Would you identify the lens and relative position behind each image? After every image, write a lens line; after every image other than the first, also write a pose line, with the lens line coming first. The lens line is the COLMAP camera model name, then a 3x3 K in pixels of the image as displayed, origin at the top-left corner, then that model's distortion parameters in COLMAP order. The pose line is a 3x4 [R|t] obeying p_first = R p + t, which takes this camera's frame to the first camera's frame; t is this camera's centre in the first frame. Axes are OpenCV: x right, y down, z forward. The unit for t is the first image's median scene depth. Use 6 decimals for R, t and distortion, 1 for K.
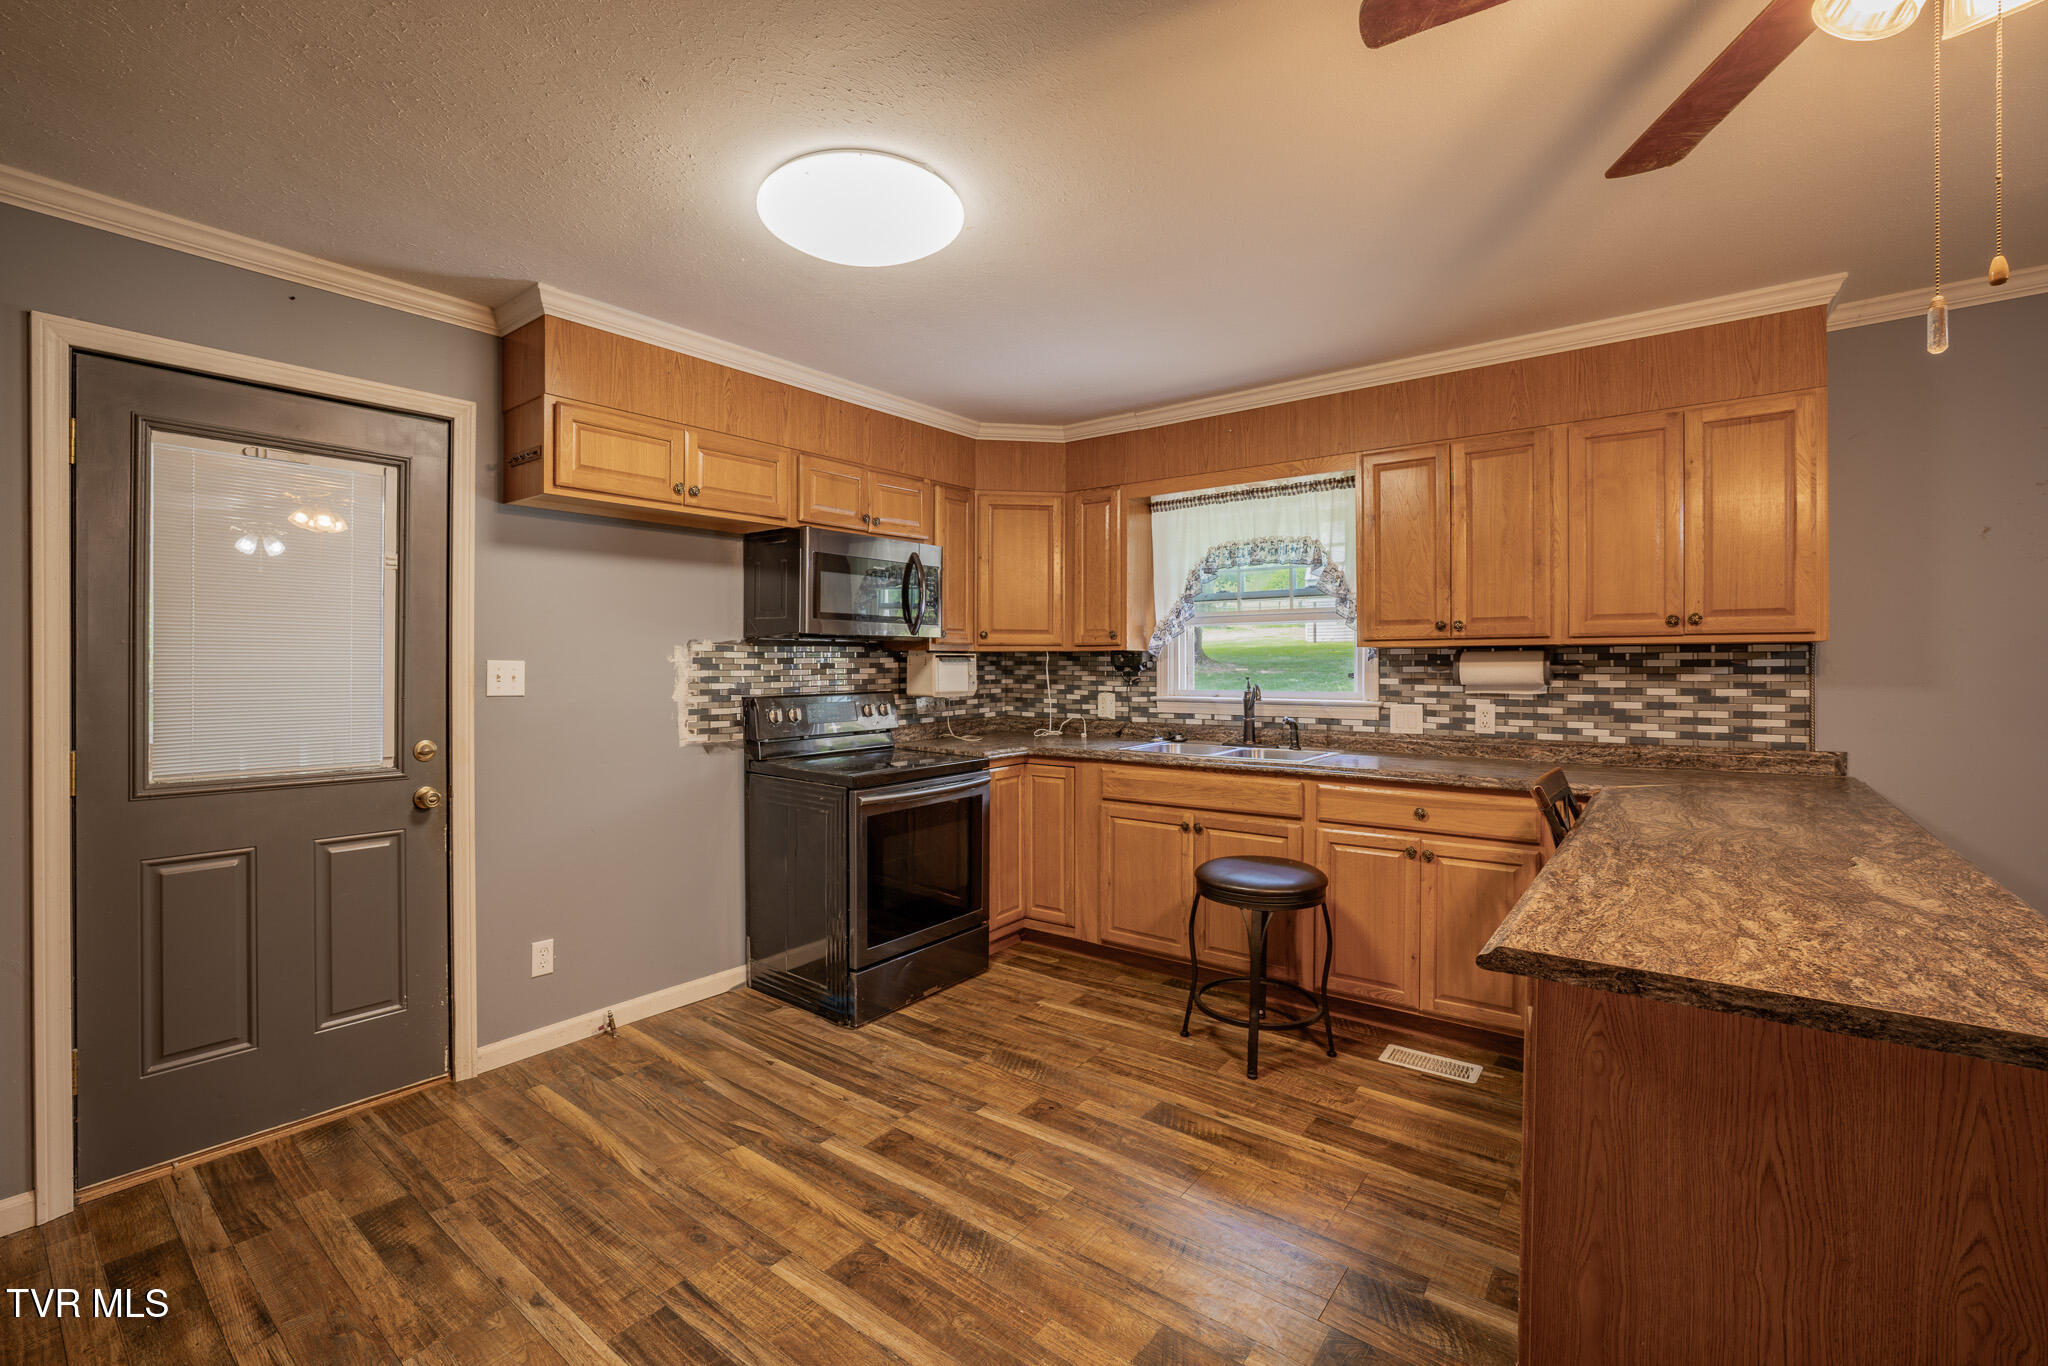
lens RADIAL K [[941.9, 0, 1036.1], [0, 941.9, 671.1], [0, 0, 1]] dist [-0.009553, 0.001756]
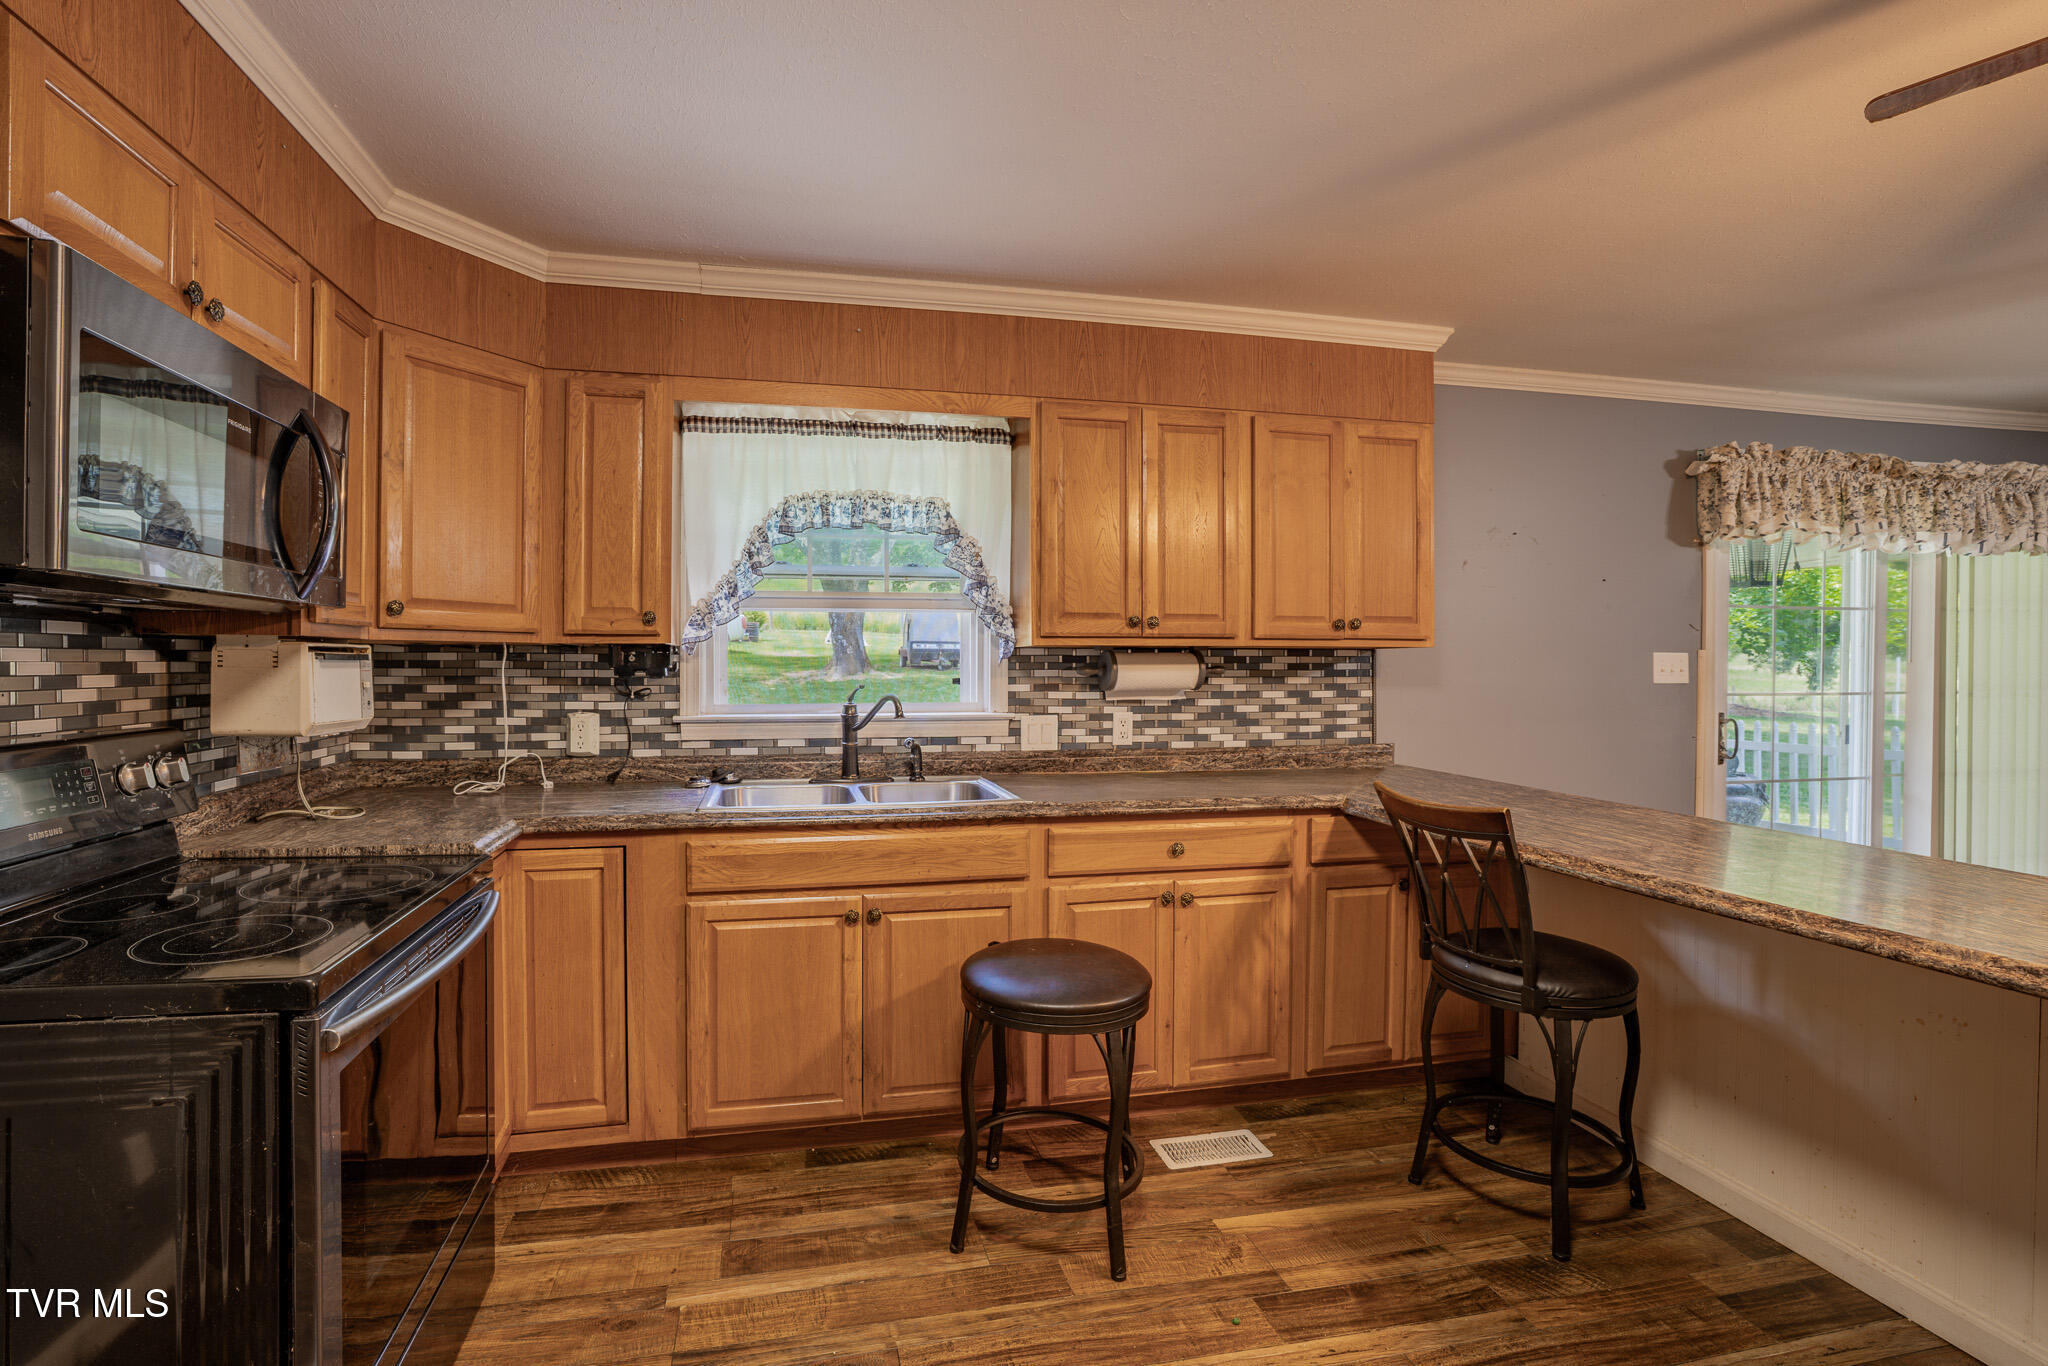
lens RADIAL K [[941.9, 0, 1030.0], [0, 941.9, 676.1], [0, 0, 1]] dist [-0.009553, 0.001756]
pose [[0.647834, -0.005951, 0.761758, -0.267734], [0.003528, 0.999982, 0.004812, -0.003596], [-0.761773, -0.000429, 0.647844, 0.503187]]
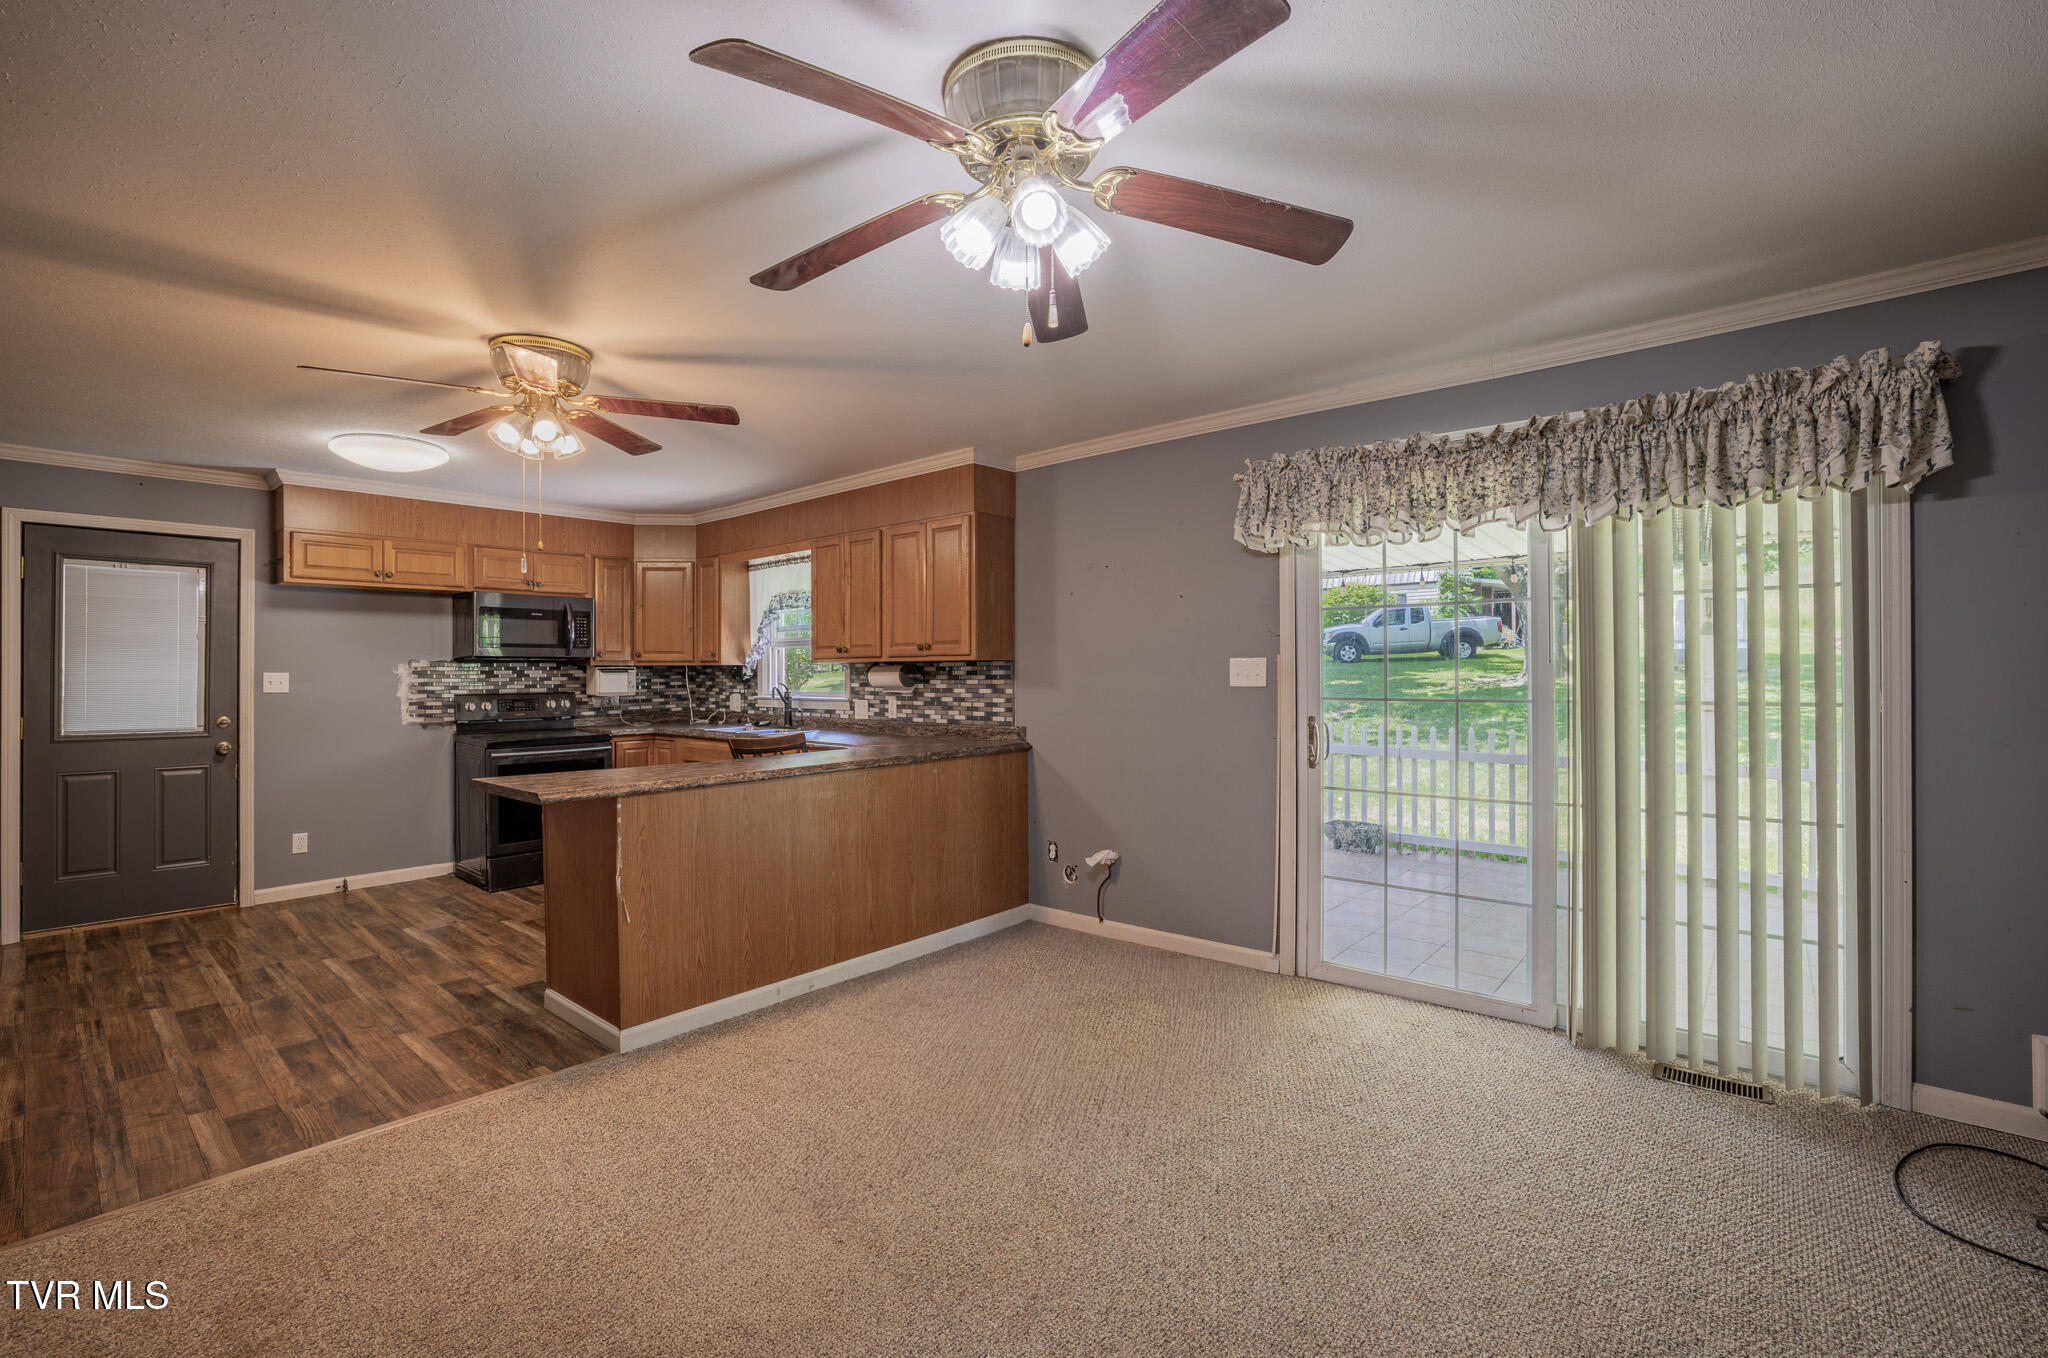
lens RADIAL K [[941.9, 0, 1056.1], [0, 941.9, 670.9], [0, 0, 1]] dist [-0.009553, 0.001756]
pose [[0.996037, -0.002648, -0.088902, 0.909492], [0.001850, 0.999957, -0.009054, 0.003005], [0.088922, 0.008853, 0.995999, -0.540716]]
